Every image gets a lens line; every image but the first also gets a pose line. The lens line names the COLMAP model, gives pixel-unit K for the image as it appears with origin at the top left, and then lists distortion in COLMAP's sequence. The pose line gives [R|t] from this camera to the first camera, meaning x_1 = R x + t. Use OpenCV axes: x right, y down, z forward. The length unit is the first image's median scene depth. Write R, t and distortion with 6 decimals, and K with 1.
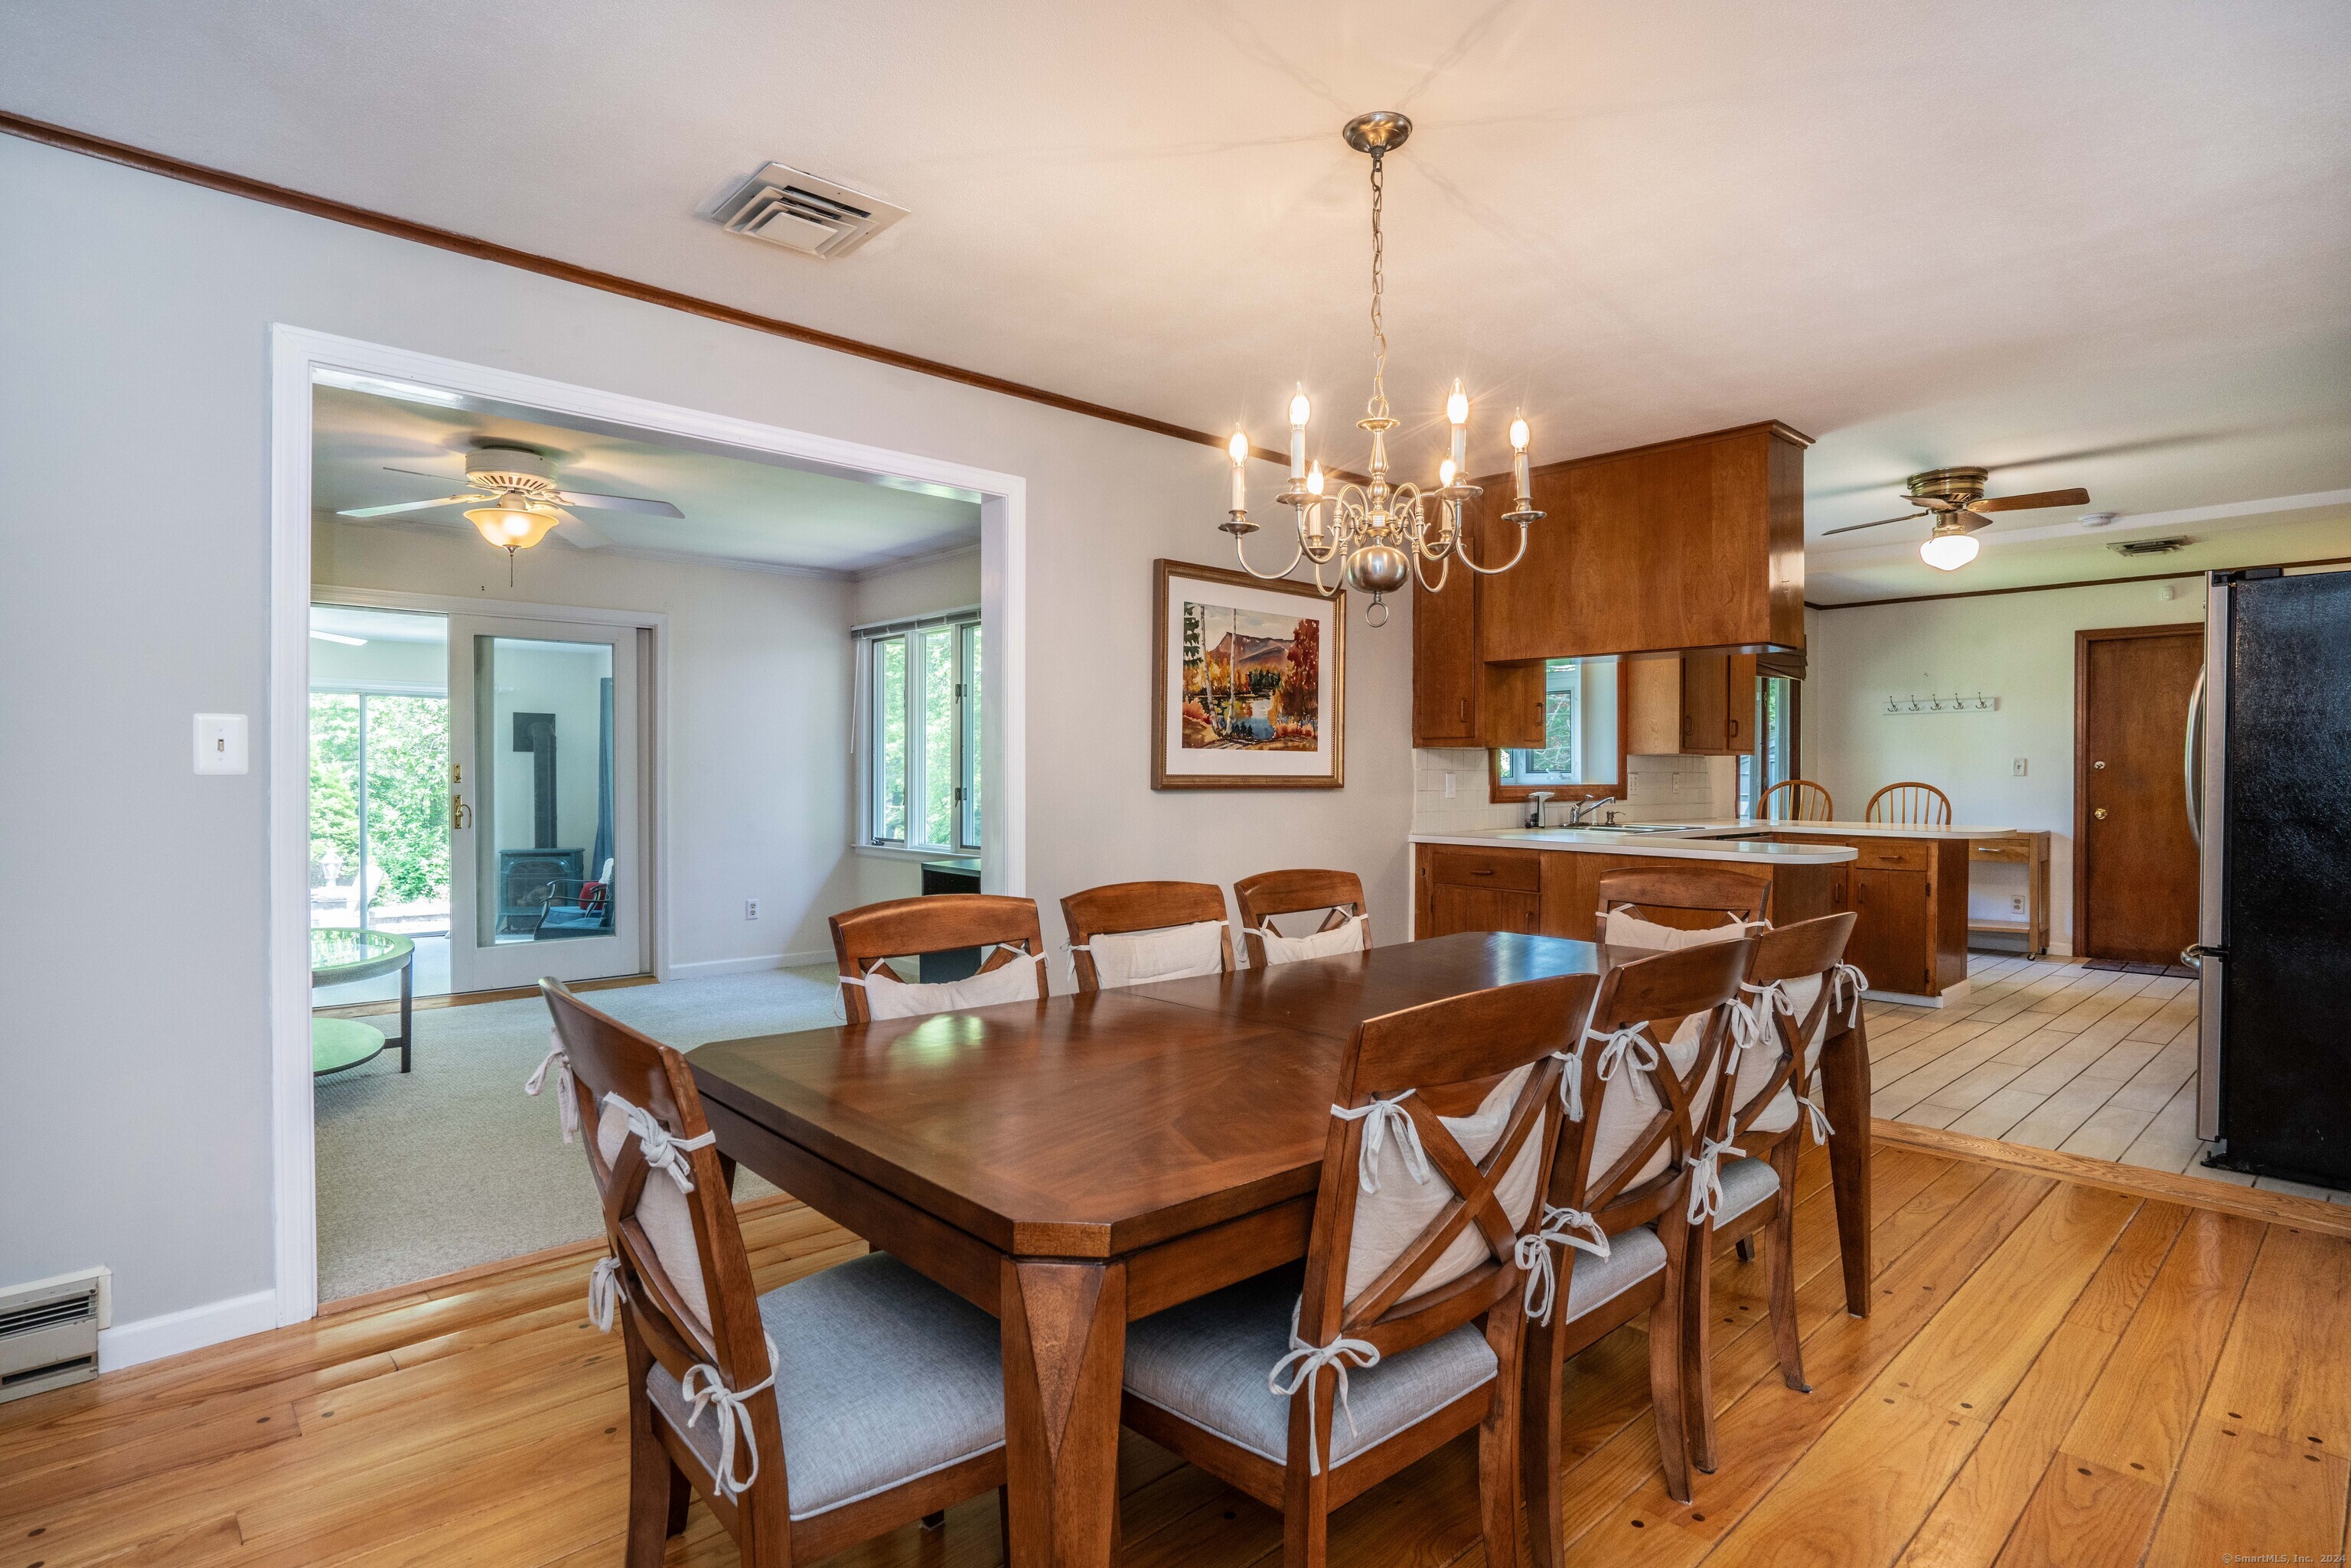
lens RADIAL K [[1234.4, 0, 1175.5], [0, 1234.4, 784.0], [0, 0, 1]] dist [-0.019531, -0.000239]
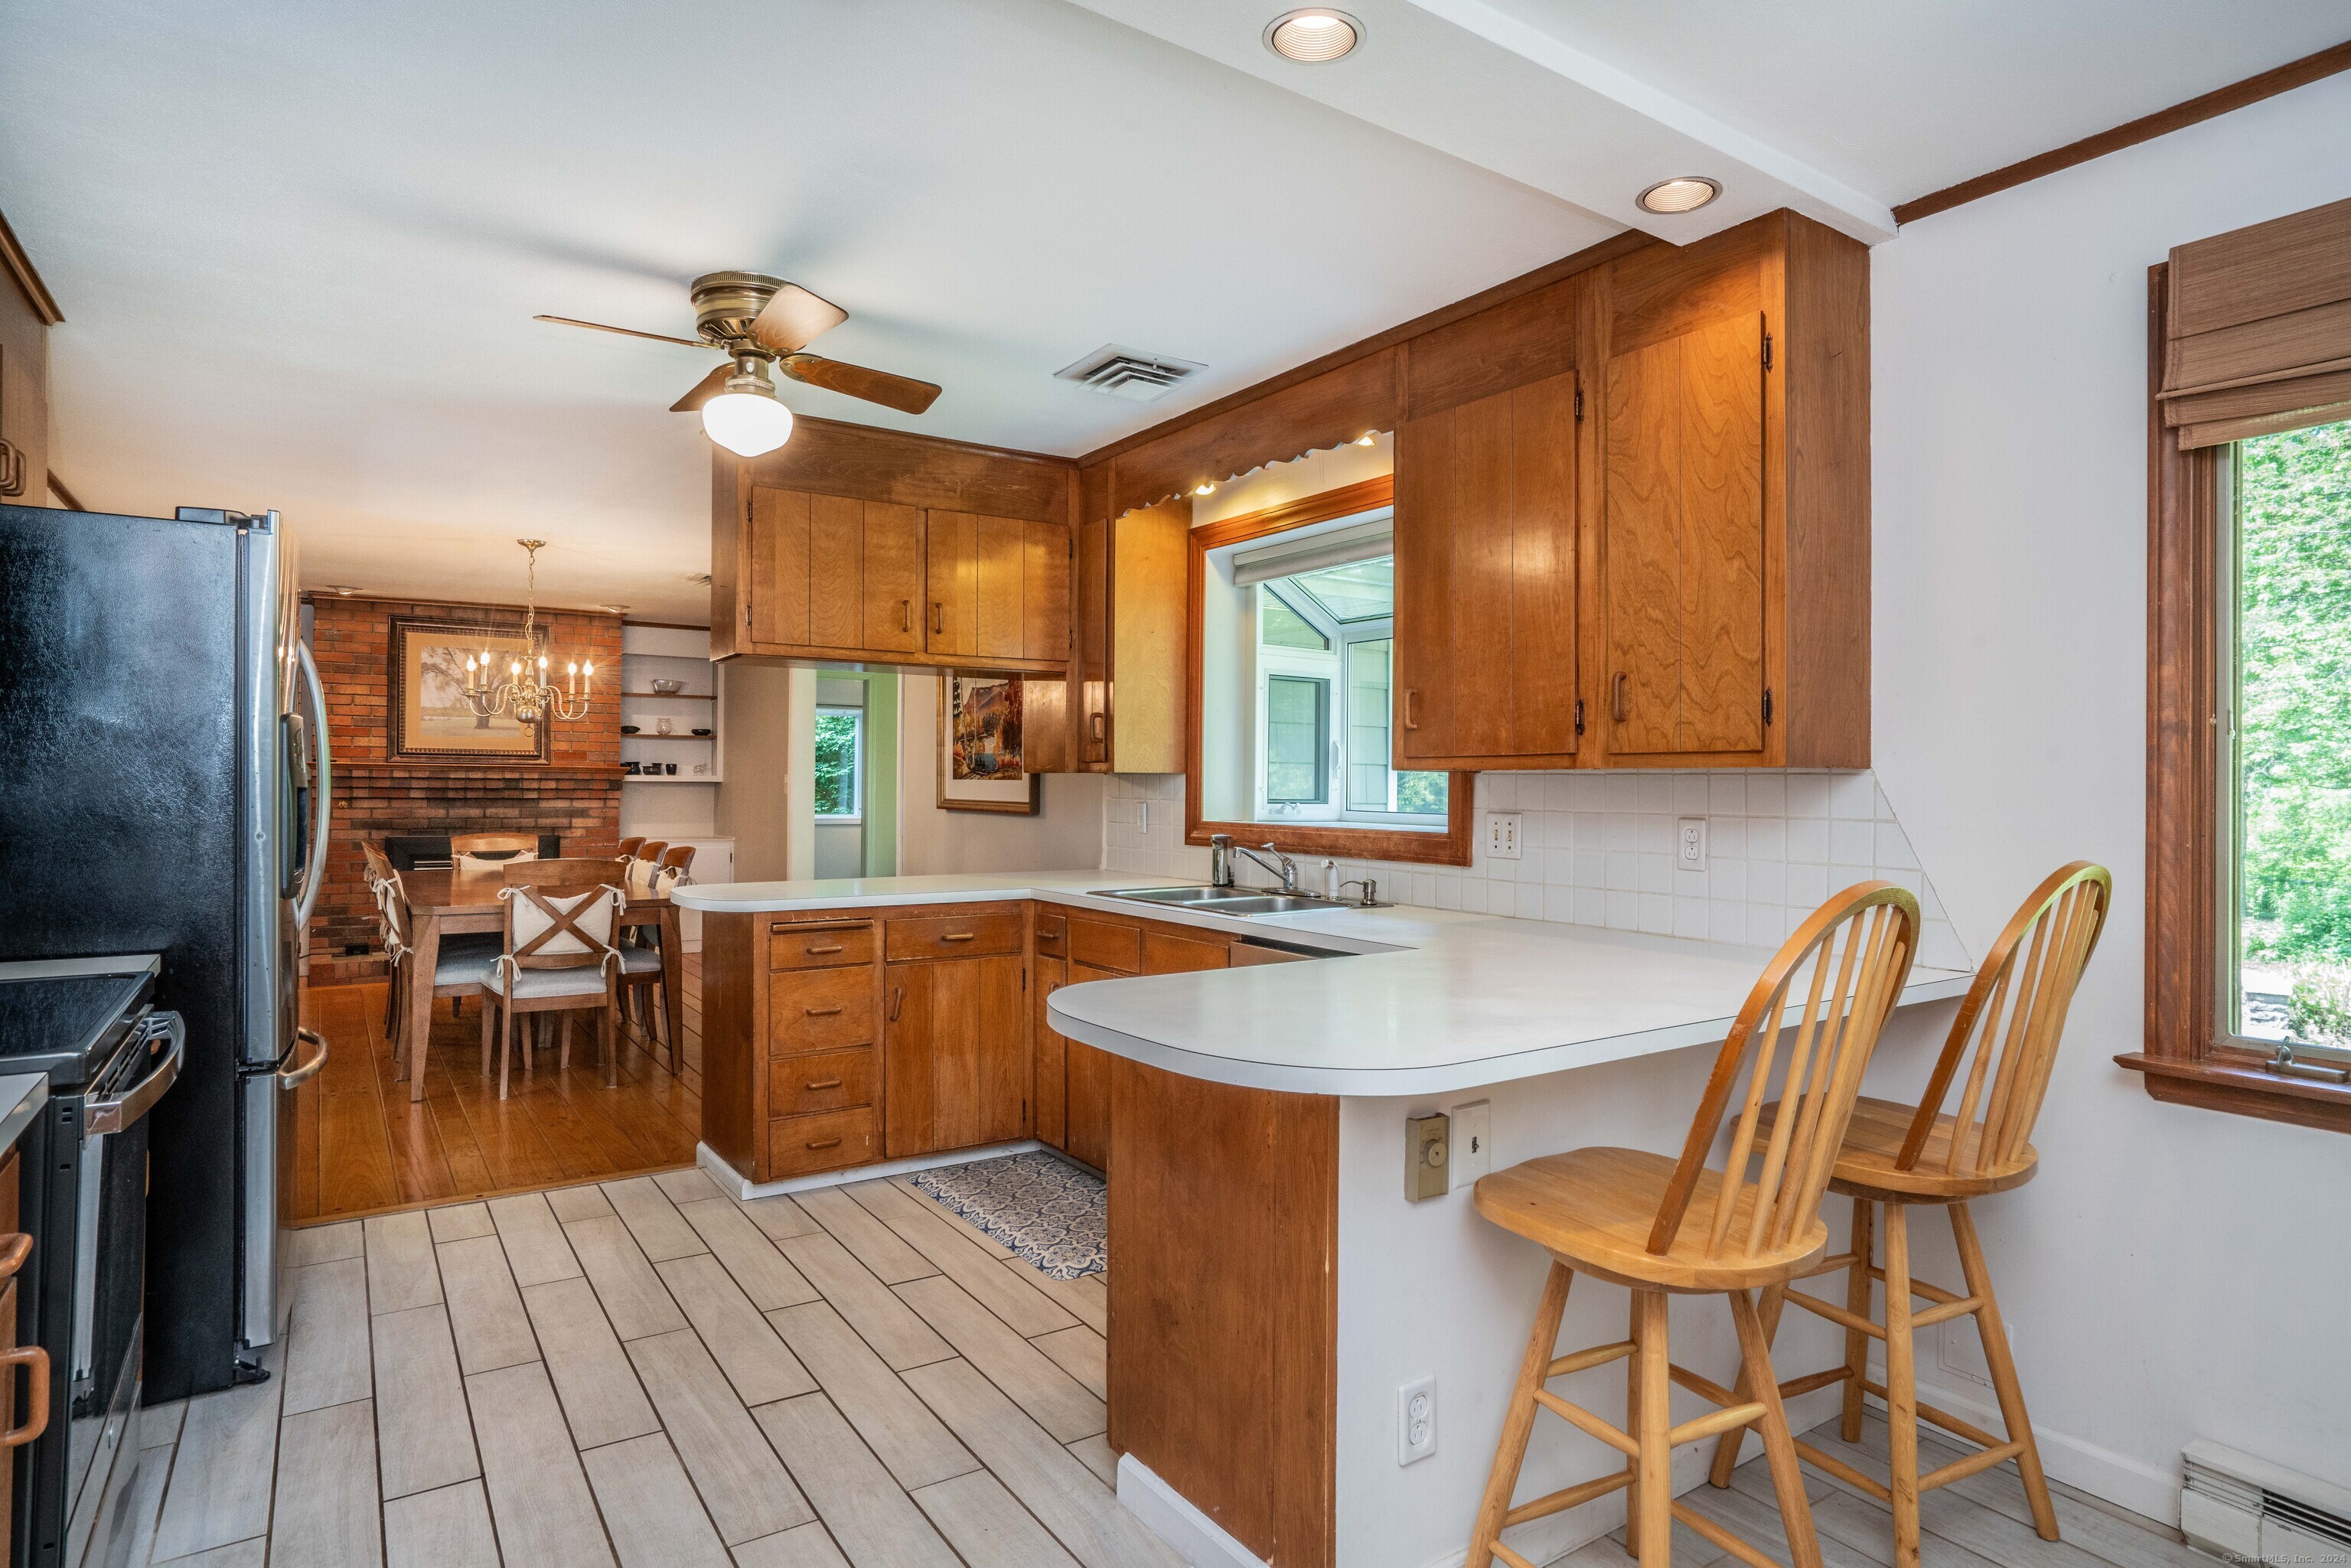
lens RADIAL K [[1299.7, 0, 1175.5], [0, 1299.7, 784.0], [0, 0, 1]] dist [-0.002950, 0.000447]
pose [[-0.191065, -0.005281, -0.981563, 1.344101], [-0.018200, 0.999833, -0.001837, -0.024863], [0.981409, 0.017513, -0.191129, 1.487715]]
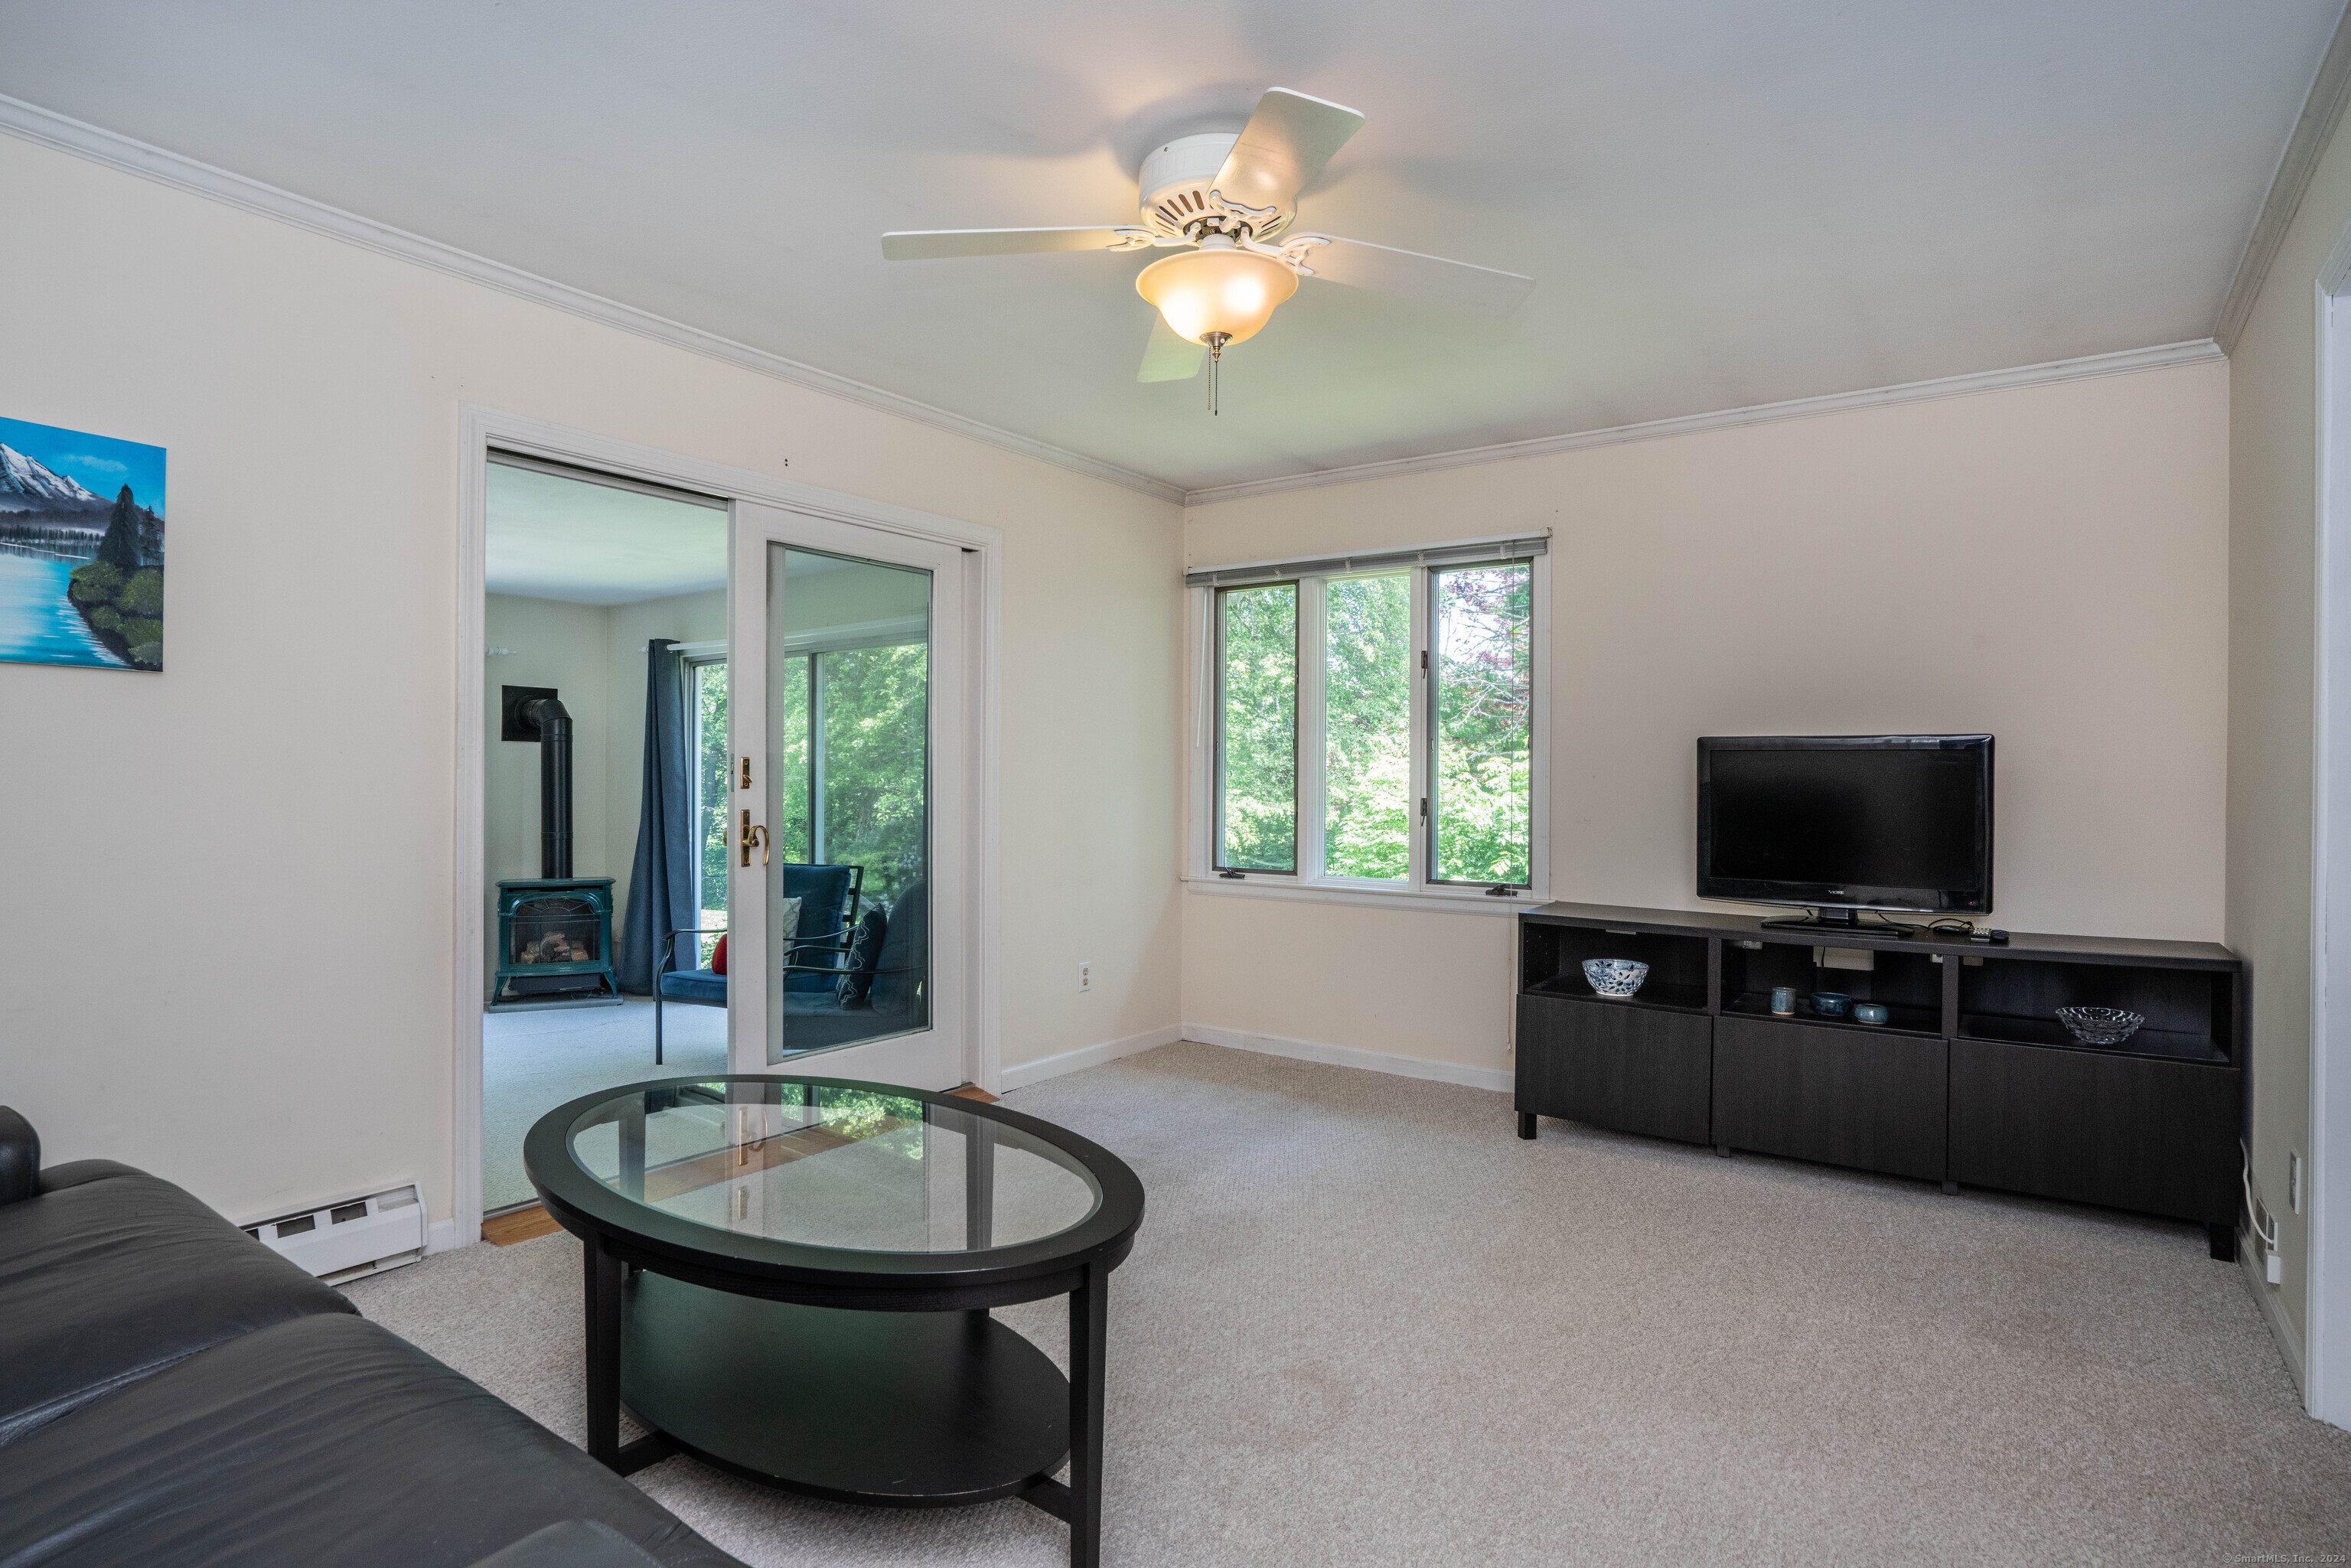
lens RADIAL K [[1234.4, 0, 1175.5], [0, 1234.4, 784.0], [0, 0, 1]] dist [-0.019531, -0.000239]
pose [[0.979351, 0.004687, 0.202111, -0.649671], [-0.003866, 0.999983, -0.004455, -0.001848], [-0.202128, 0.003582, 0.979353, 0.486068]]
